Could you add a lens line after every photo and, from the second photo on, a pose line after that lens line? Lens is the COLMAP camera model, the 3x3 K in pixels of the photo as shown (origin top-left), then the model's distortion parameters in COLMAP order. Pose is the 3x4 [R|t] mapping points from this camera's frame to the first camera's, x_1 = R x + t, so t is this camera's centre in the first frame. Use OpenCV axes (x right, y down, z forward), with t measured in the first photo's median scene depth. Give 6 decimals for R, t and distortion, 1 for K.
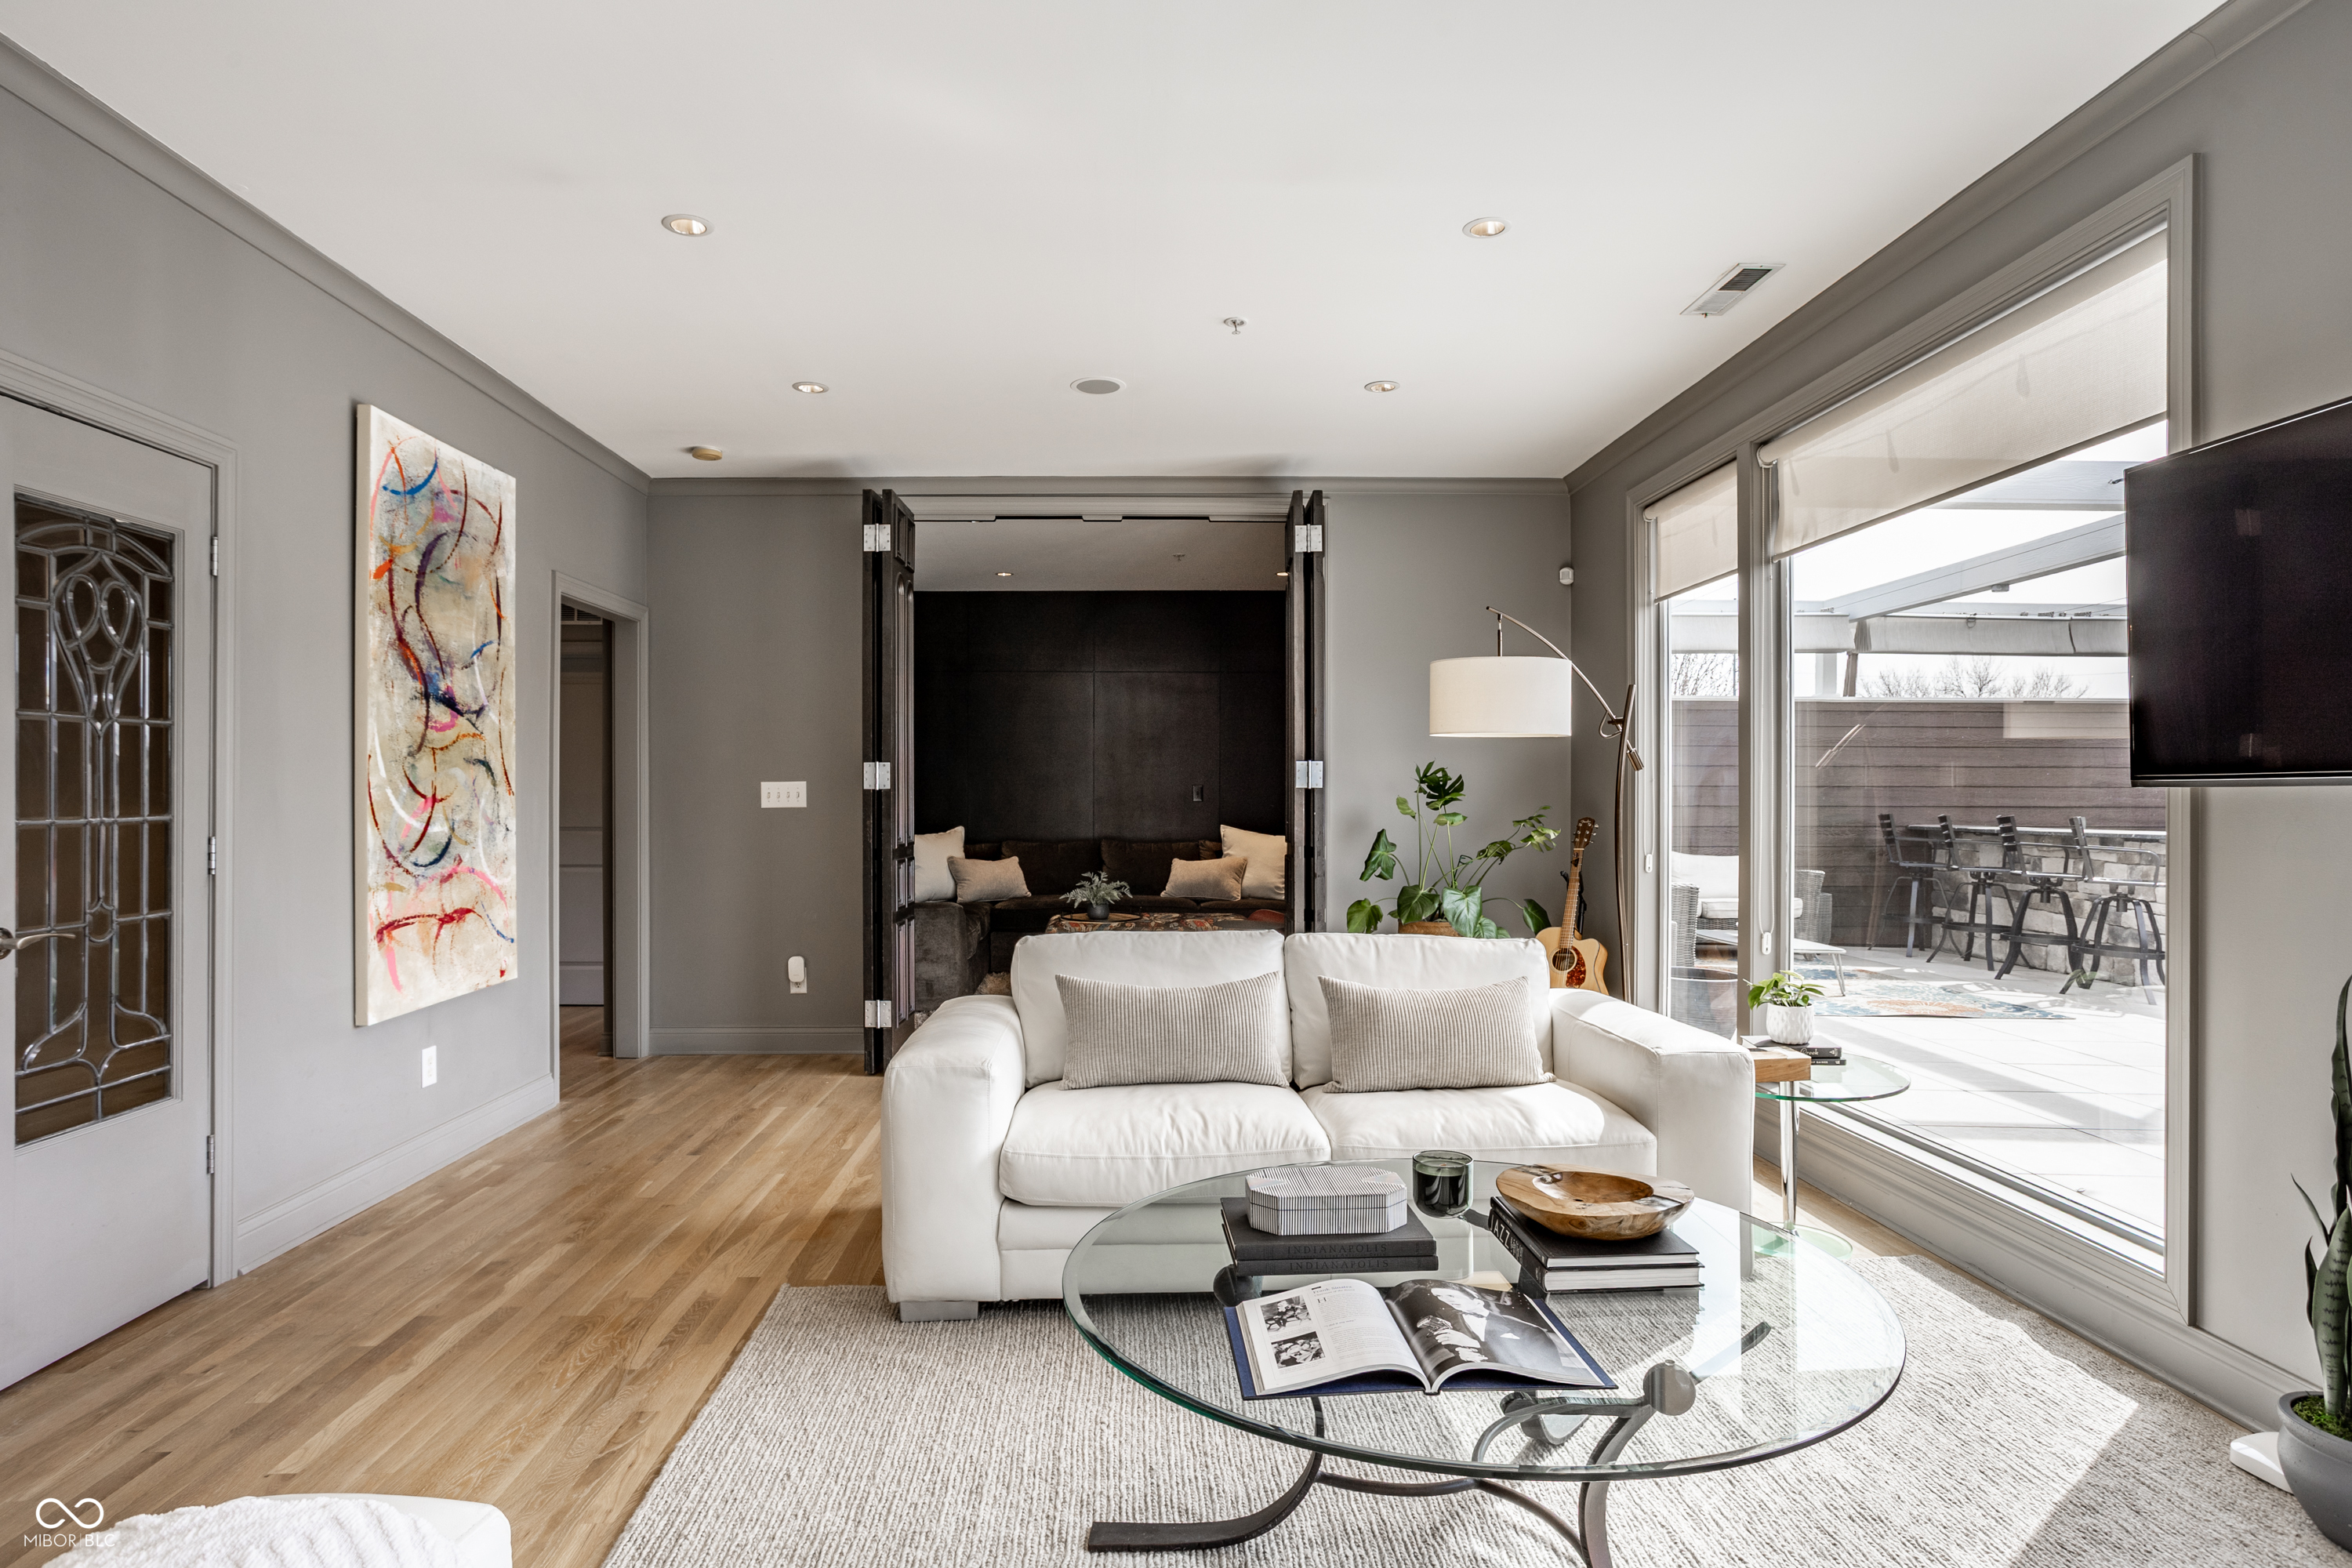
lens RADIAL K [[1278.7, 0, 1147.3], [0, 1278.7, 798.8], [0, 0, 1]] dist [-0.054016, 0.035913]
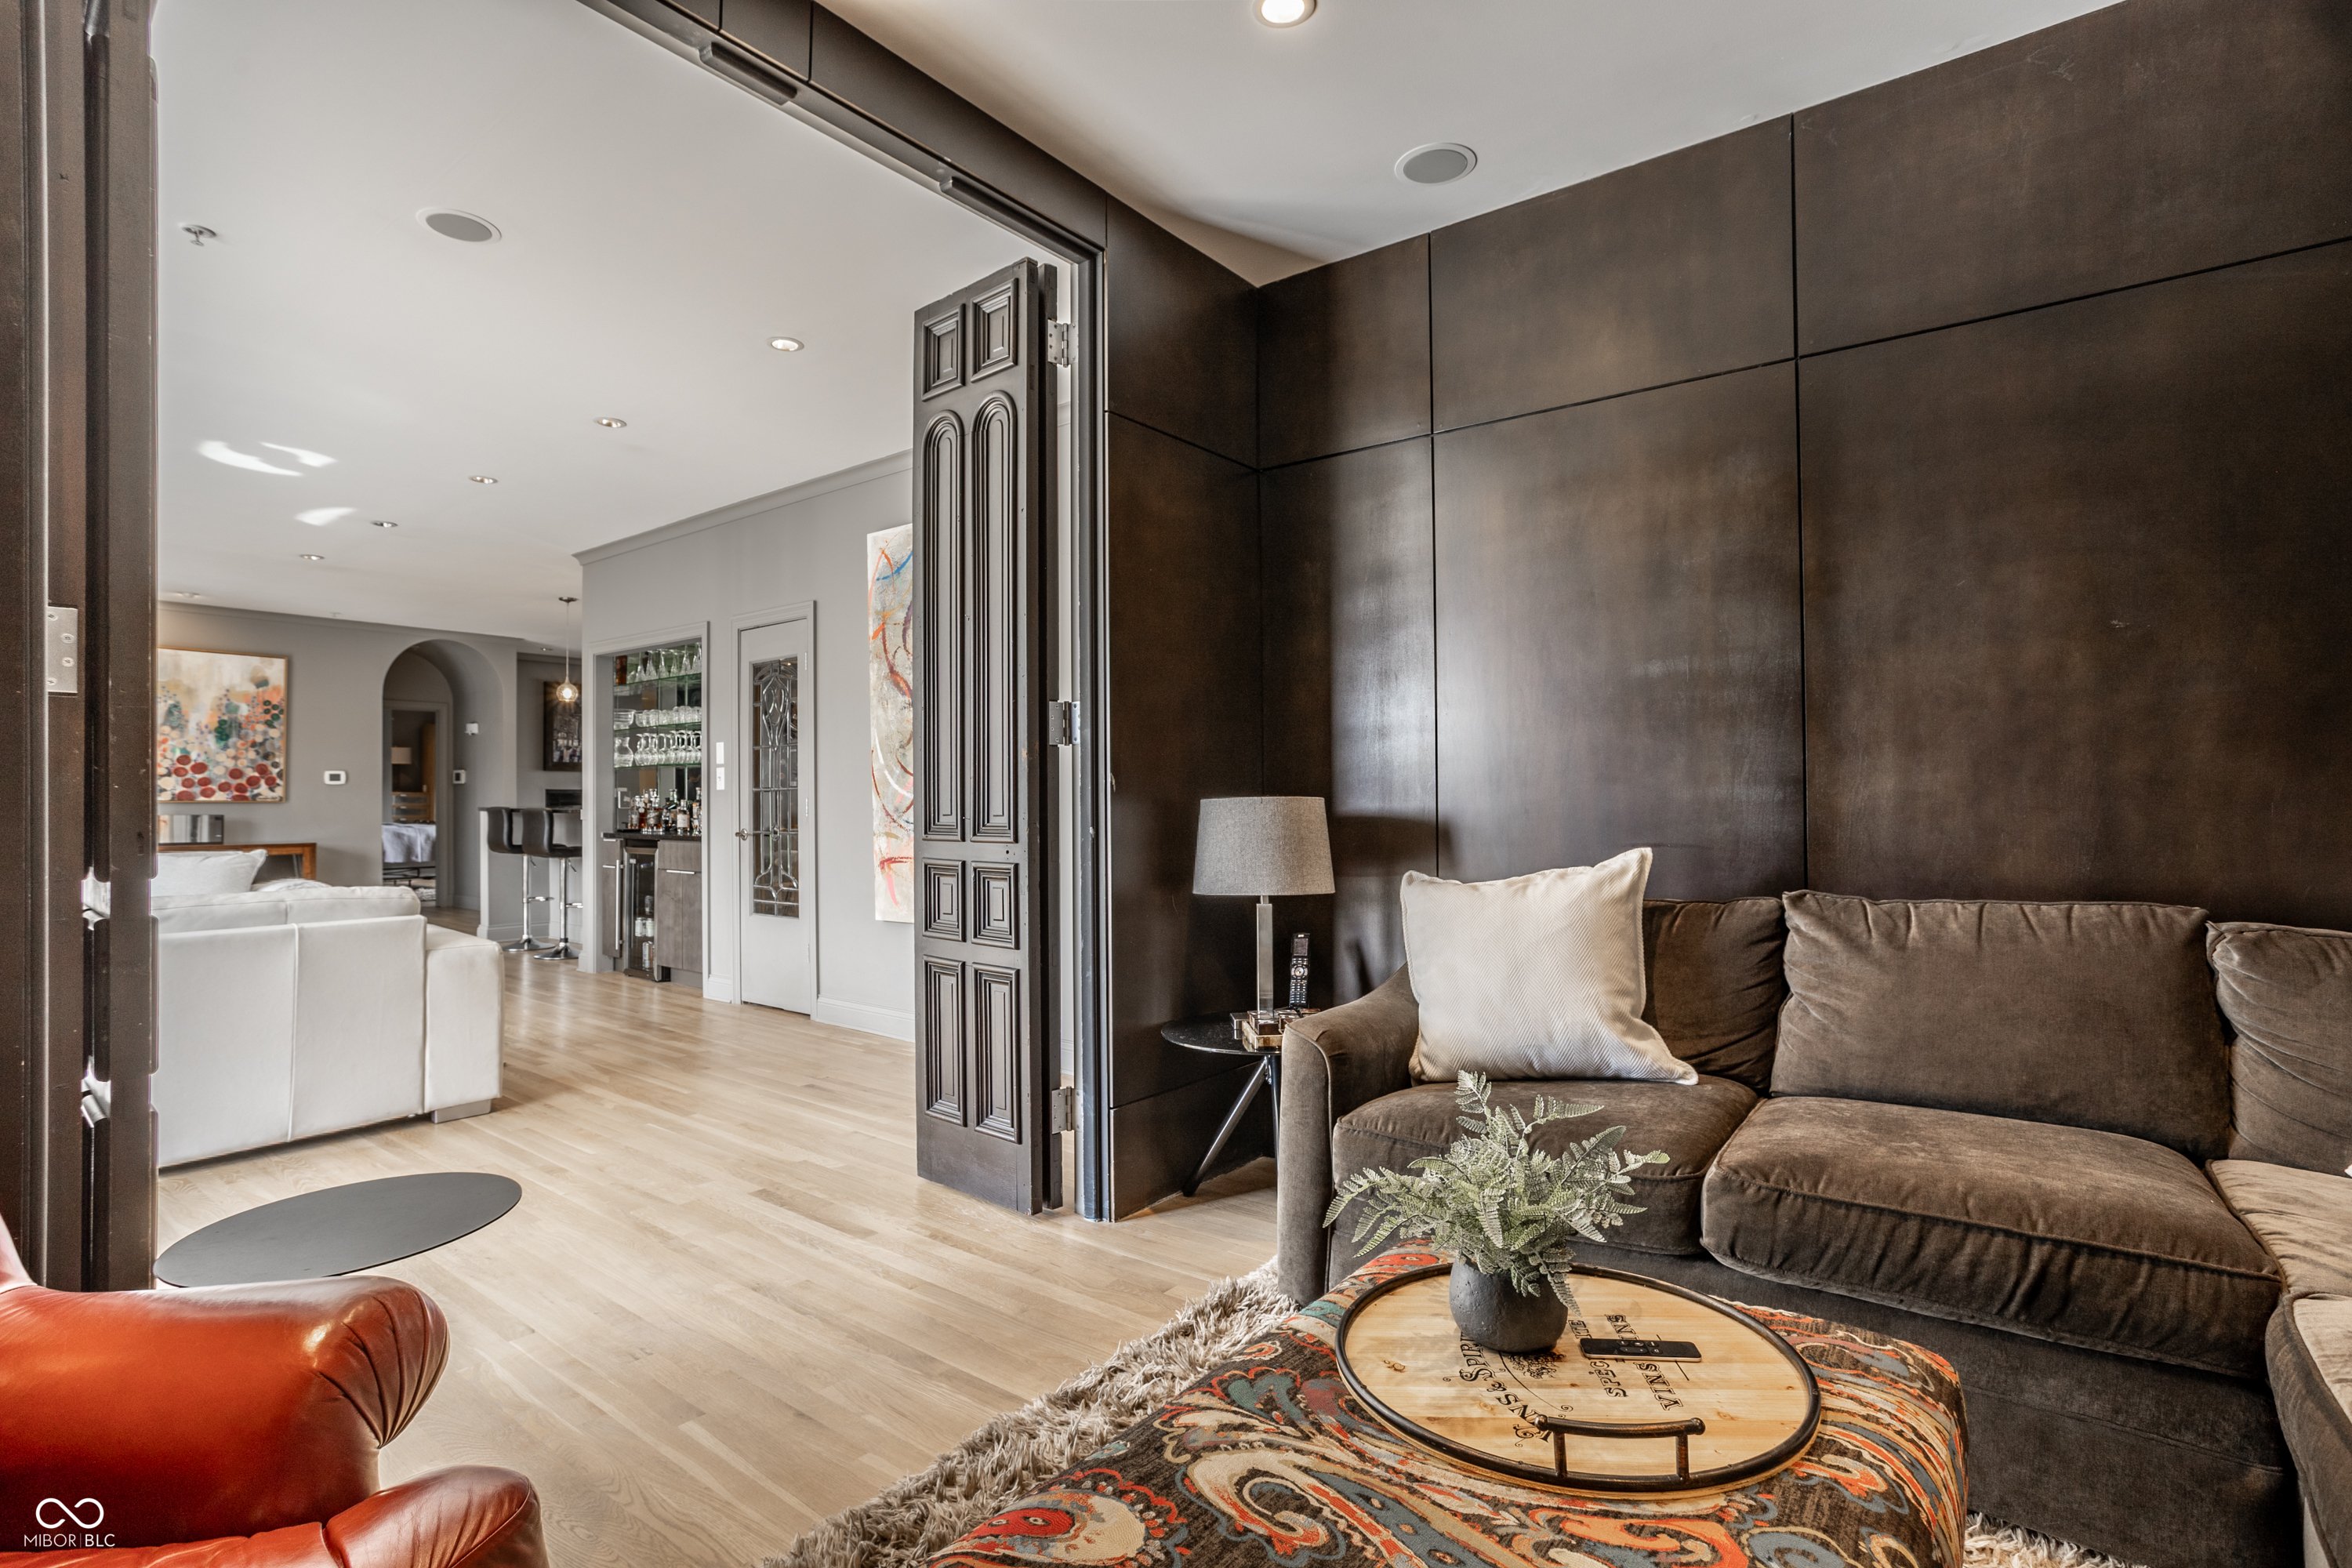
lens RADIAL K [[1142.6, 0, 1167.0], [0, 1142.6, 783.5], [0, 0, 1]] dist [-0.049834, 0.032693]
pose [[-0.638690, -0.003312, -0.769457, 0.162735], [0.006027, 0.999939, -0.009307, 0.014637], [0.769440, -0.010581, -0.638631, 1.400621]]
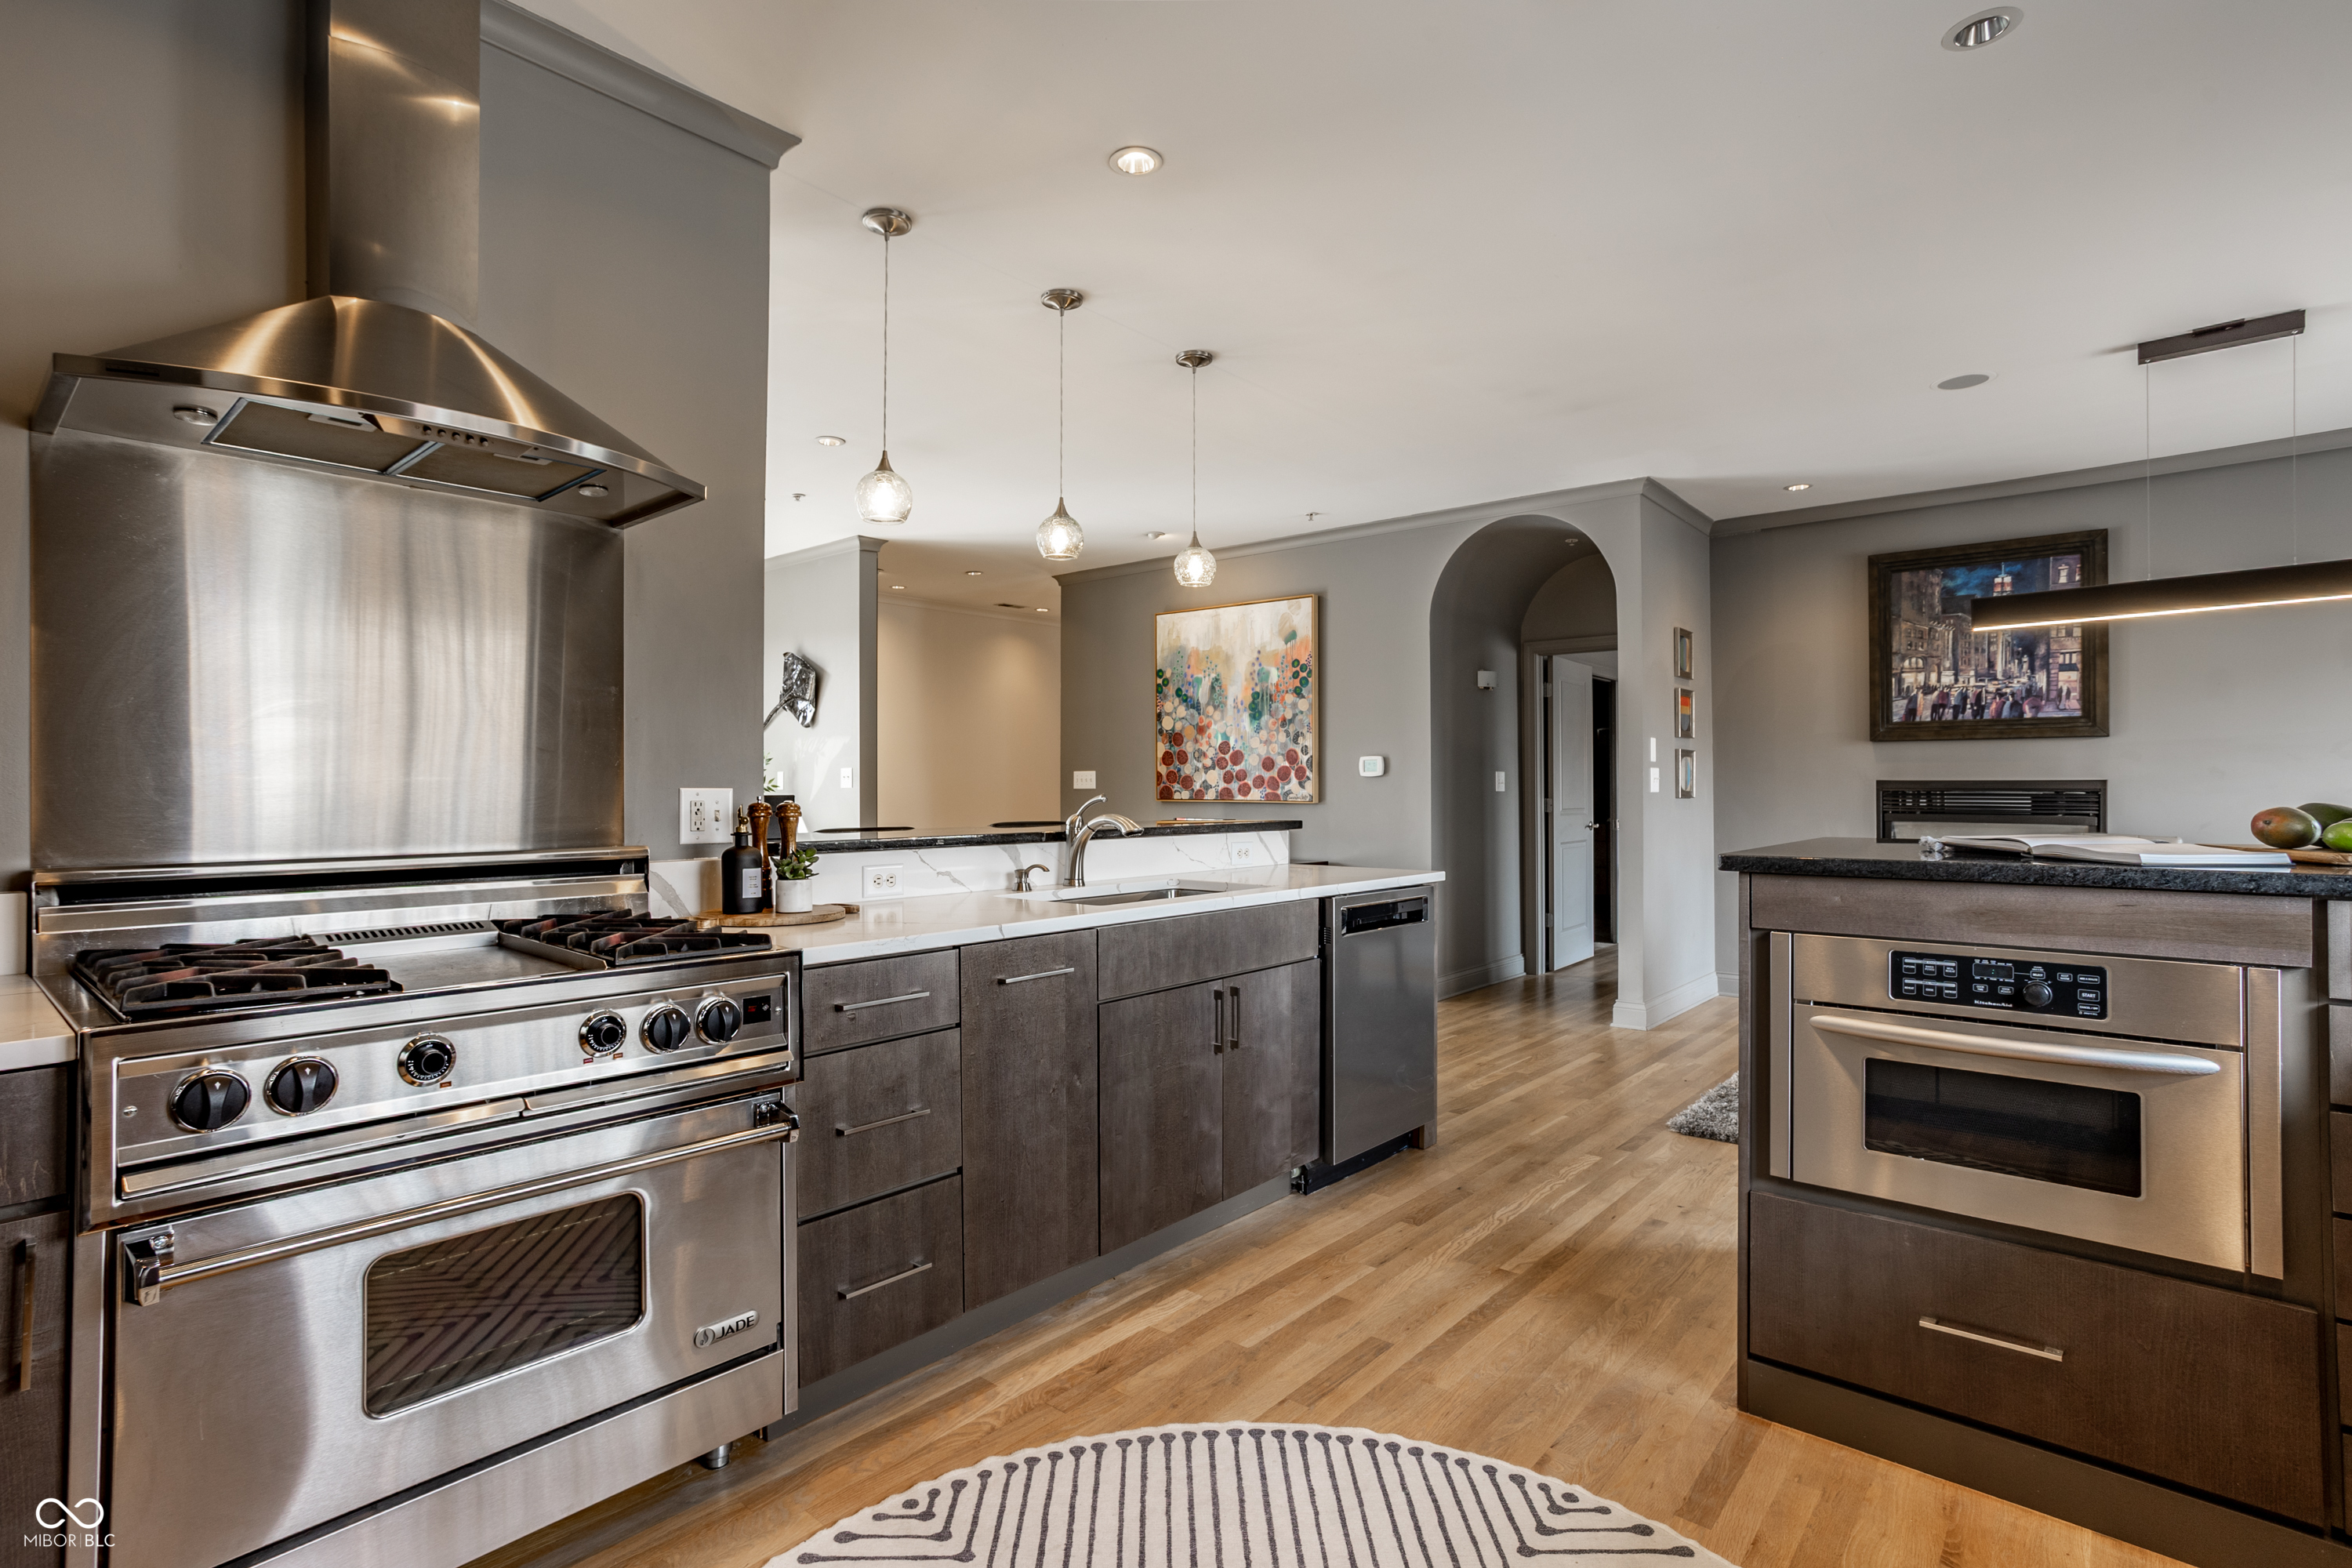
lens RADIAL K [[1142.6, 0, 1167.0], [0, 1142.6, 783.5], [0, 0, 1]] dist [-0.049834, 0.032693]
pose [[-0.741200, 0.006983, 0.671248, -0.943812], [0.002834, 0.999970, -0.007274, 0.006756], [-0.671278, -0.003489, -0.741197, 0.316073]]
